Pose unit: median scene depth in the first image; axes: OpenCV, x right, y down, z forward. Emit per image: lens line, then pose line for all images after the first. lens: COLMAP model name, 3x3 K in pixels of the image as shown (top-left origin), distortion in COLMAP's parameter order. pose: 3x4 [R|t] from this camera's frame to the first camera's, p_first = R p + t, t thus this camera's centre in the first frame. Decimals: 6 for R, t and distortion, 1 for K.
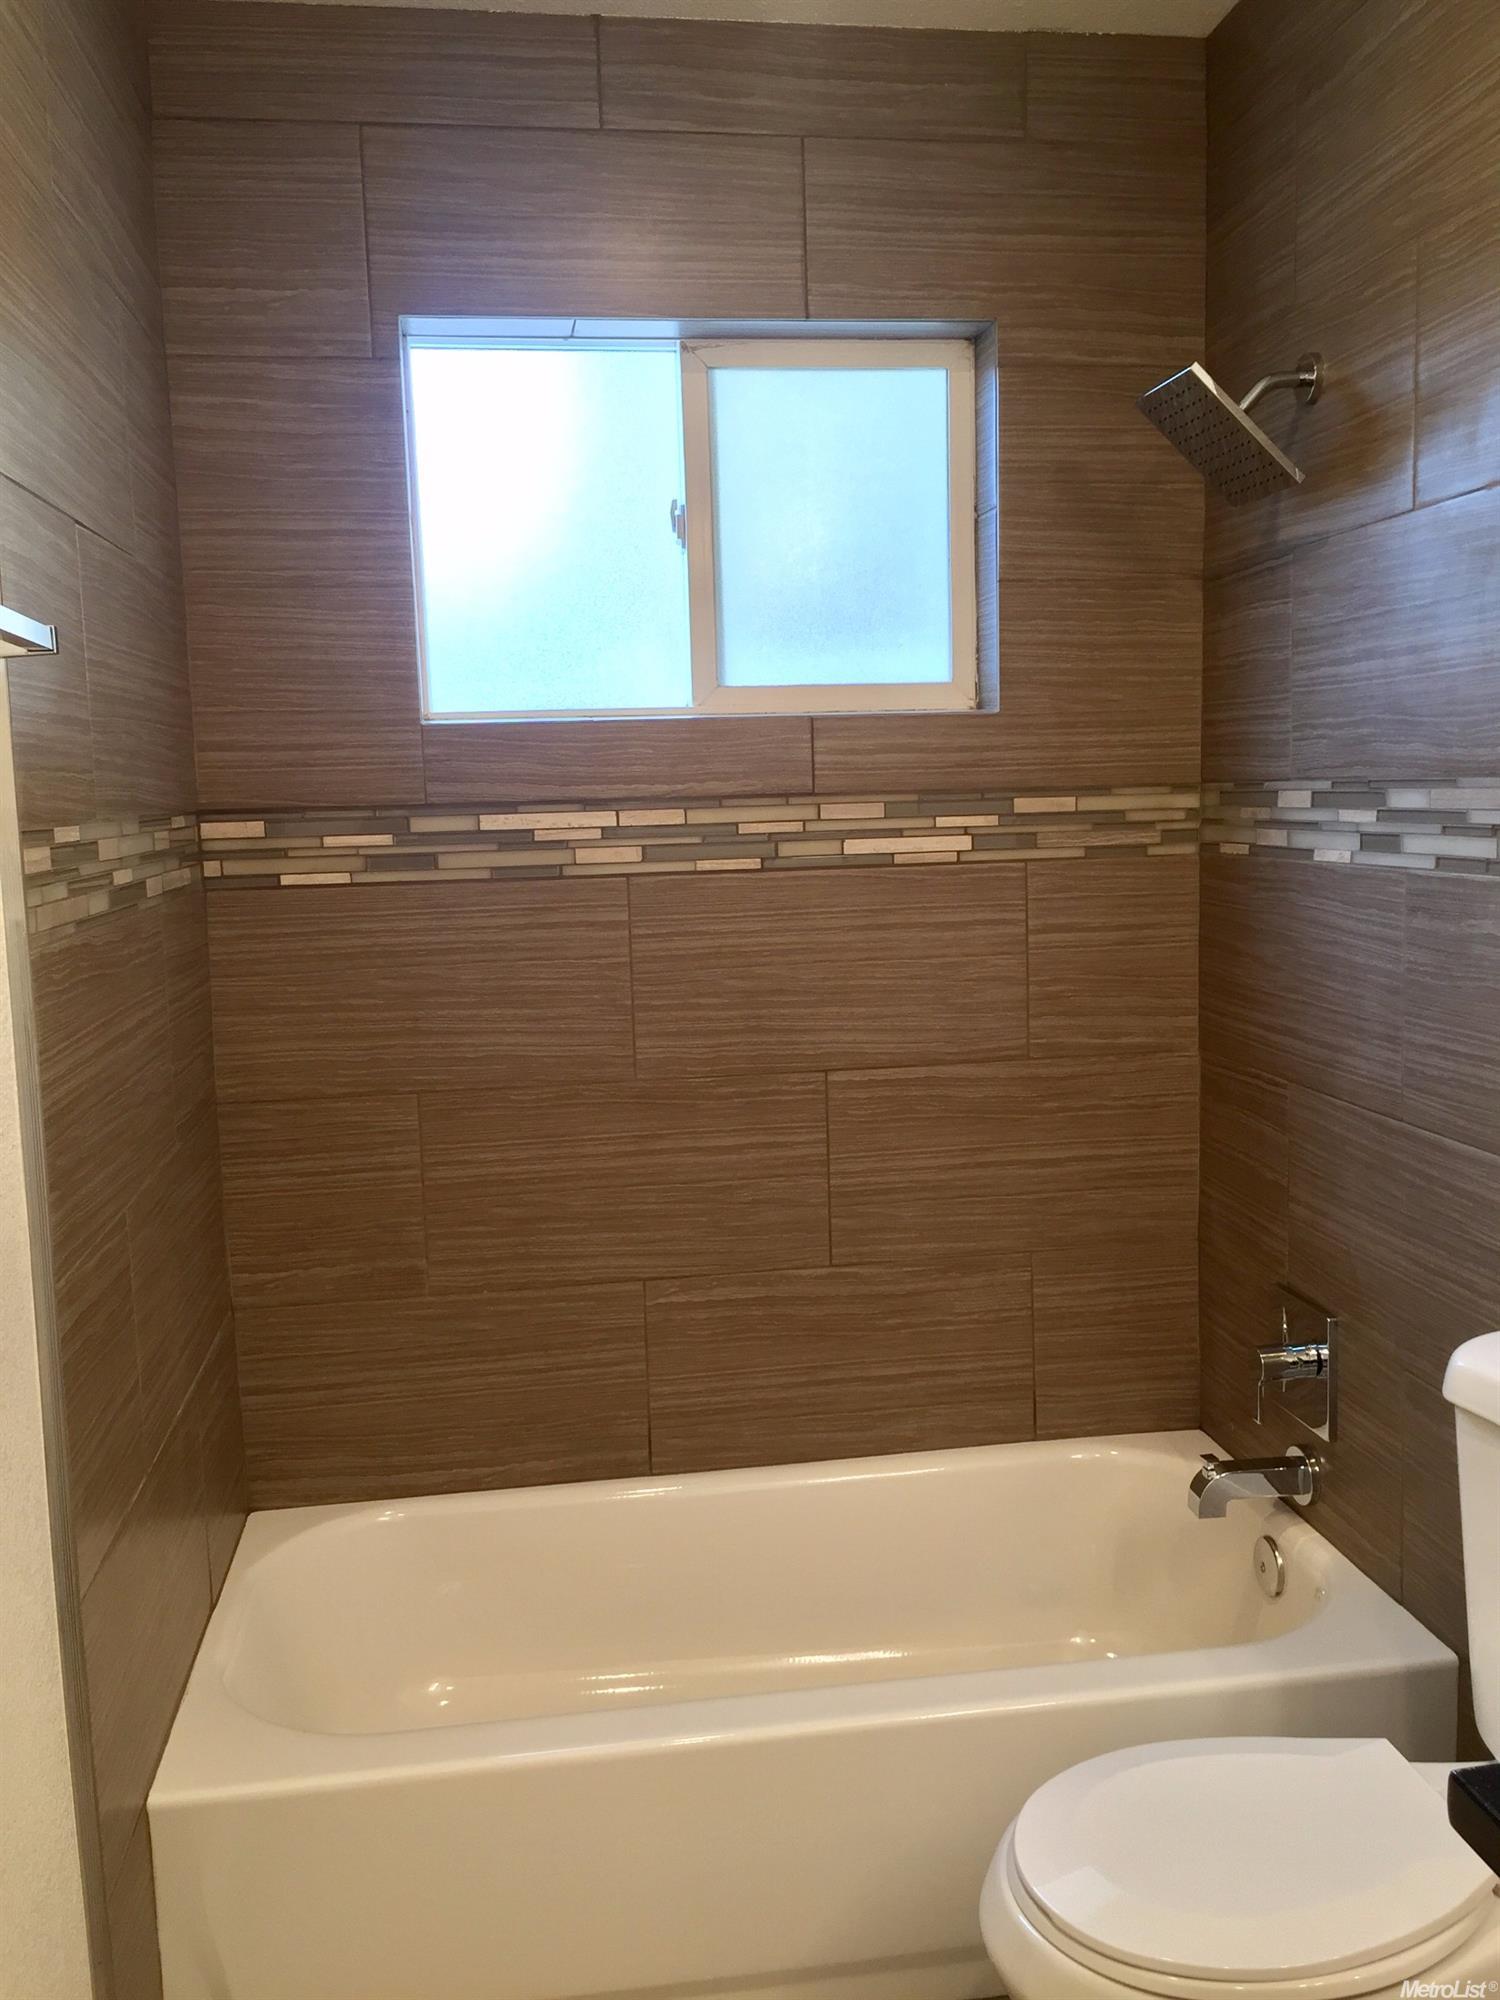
lens RADIAL K [[1699.2, 0, 749.6], [0, 1699.2, 1001.6], [0, 0, 1]] dist [0.046803, -0.013897]
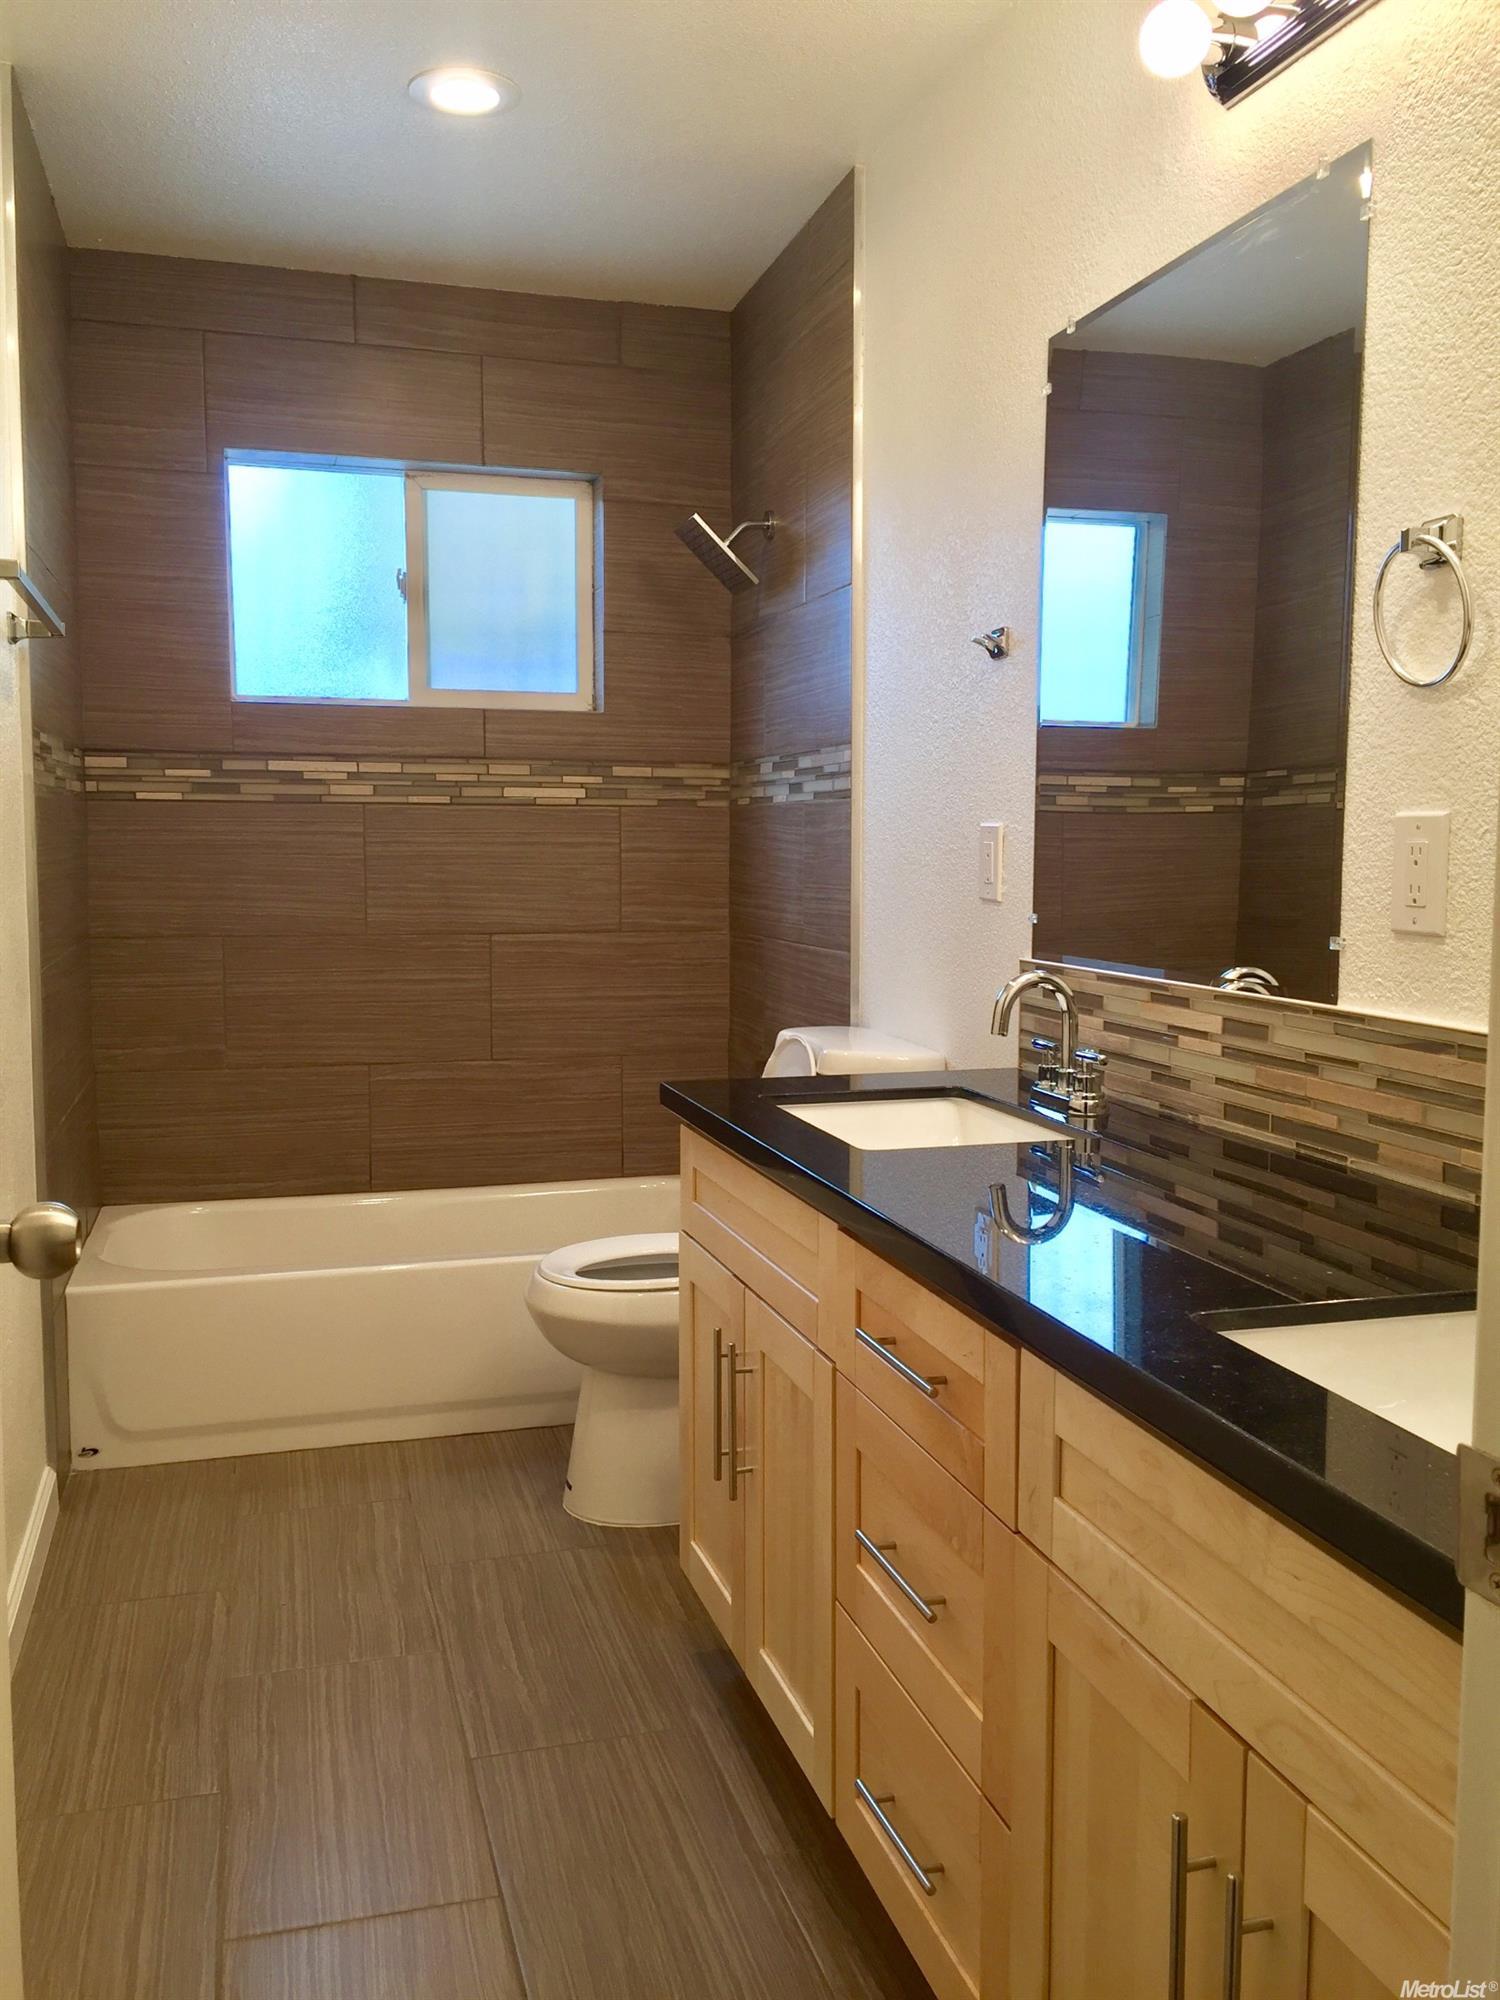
lens RADIAL K [[1699.2, 0, 747.6], [0, 1699.2, 998.4], [0, 0, 1]] dist [0.046803, -0.013897]
pose [[0.990129, 0.020167, 0.138702, 0.065529], [-0.015750, 0.999336, -0.032870, 0.153393], [-0.139273, 0.030361, 0.989788, -0.611527]]
